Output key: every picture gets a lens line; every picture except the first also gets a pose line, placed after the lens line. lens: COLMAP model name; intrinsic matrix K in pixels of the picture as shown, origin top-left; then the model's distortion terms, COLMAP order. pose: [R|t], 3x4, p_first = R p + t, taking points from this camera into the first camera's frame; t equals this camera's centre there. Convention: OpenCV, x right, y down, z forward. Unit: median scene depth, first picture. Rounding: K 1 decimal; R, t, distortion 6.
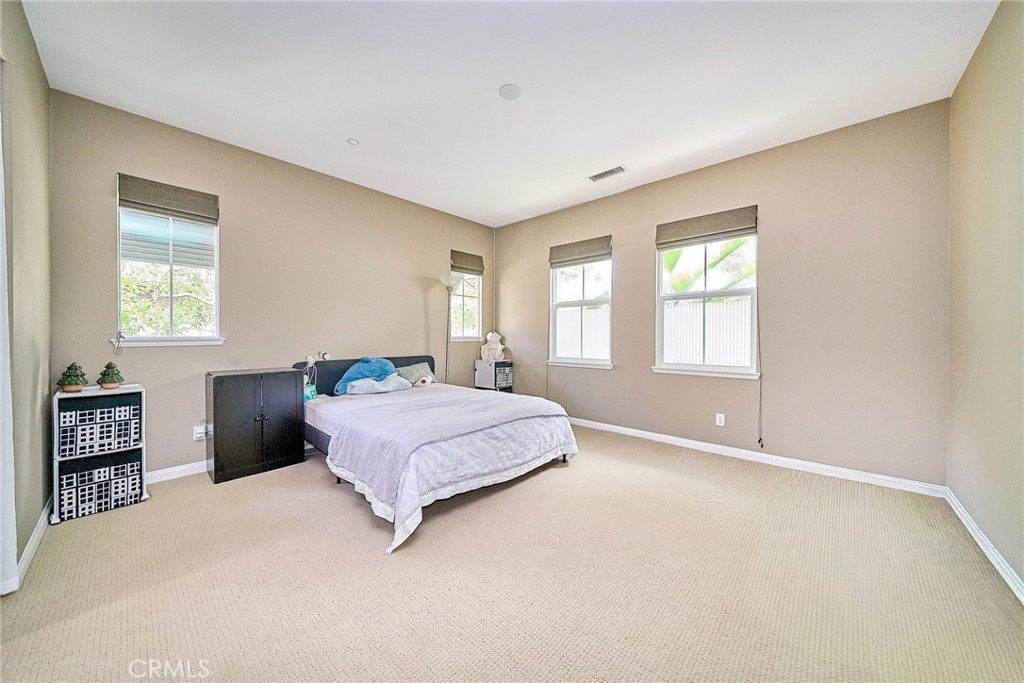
lens RADIAL K [[357.3, 0, 516.7], [0, 357.3, 339.5], [0, 0, 1]] dist [0.000408, -0.000951]
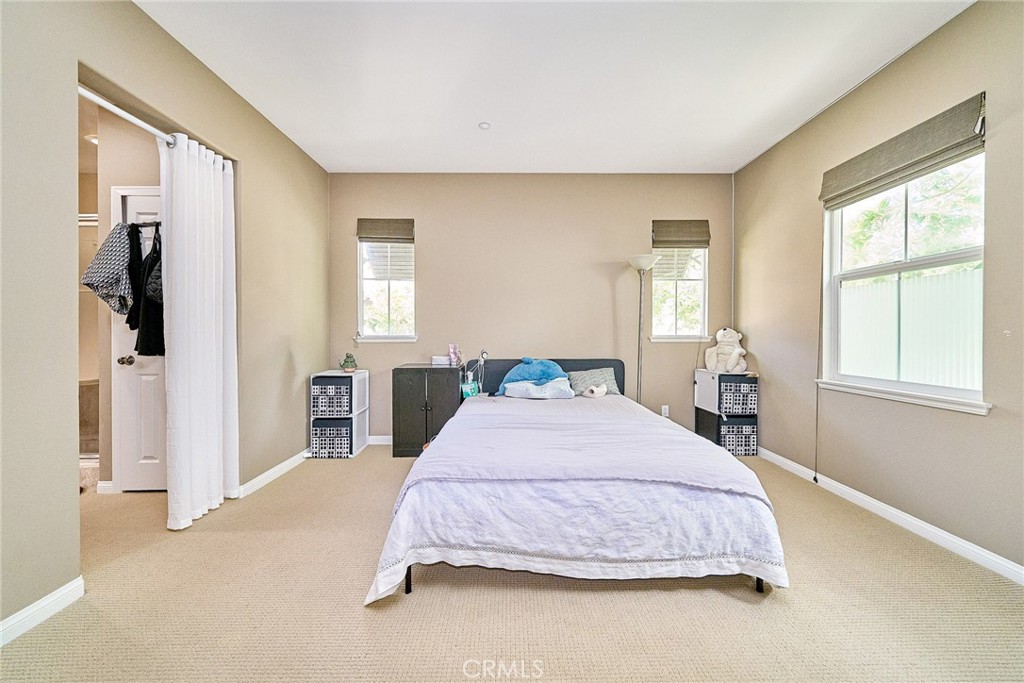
lens RADIAL K [[357.3, 0, 515.4], [0, 357.3, 336.1], [0, 0, 1]] dist [0.000408, -0.000951]
pose [[0.666908, 0.002886, -0.745134, 0.282357], [-0.006910, 0.999973, -0.002312, -0.004310], [0.745108, 0.006691, 0.666910, 0.429885]]
